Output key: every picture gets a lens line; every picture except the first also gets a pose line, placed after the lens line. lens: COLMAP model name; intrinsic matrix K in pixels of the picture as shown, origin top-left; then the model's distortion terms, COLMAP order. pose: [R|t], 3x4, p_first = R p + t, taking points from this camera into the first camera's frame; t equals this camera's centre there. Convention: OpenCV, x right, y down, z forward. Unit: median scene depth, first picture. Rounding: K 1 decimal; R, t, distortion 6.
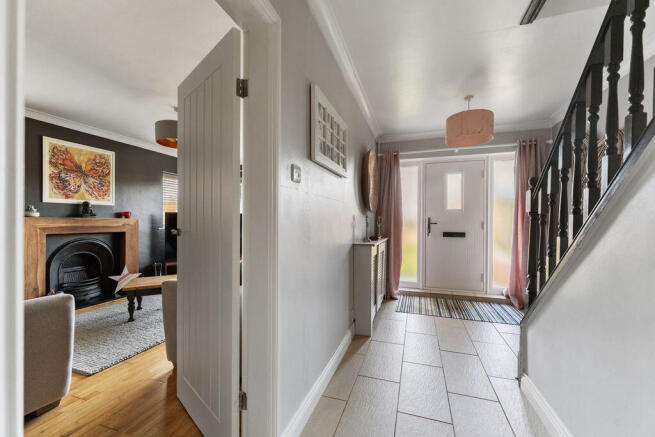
lens RADIAL K [[259.3, 0, 326.6], [0, 259.3, 221.8], [0, 0, 1]] dist [-0.001125, -0.000145]
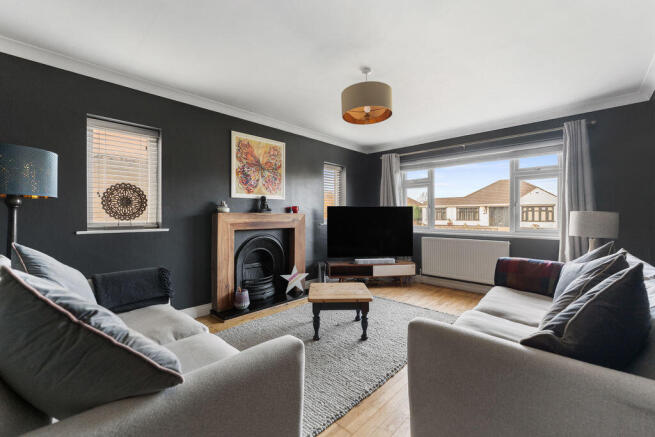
lens RADIAL K [[267.2, 0, 327.3], [0, 267.2, 215.6], [0, 0, 1]] dist [-0.000179, -0.000016]
pose [[0.905992, -0.000625, -0.423295, -0.289620], [0.000187, 0.999999, -0.001075, -0.004290], [0.423296, 0.000895, 0.905991, 0.200088]]
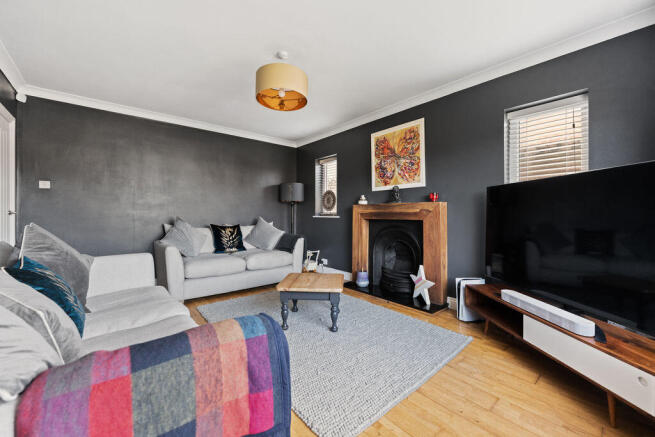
lens RADIAL K [[265.2, 0, 328.4], [0, 265.2, 214.4], [0, 0, 1]] dist [-0.001823, -0.000382]
pose [[-0.511194, -0.002015, -0.859463, 0.014734], [-0.002378, 0.999997, -0.000930, 0.025005], [0.859462, 0.001569, -0.511198, 1.260691]]
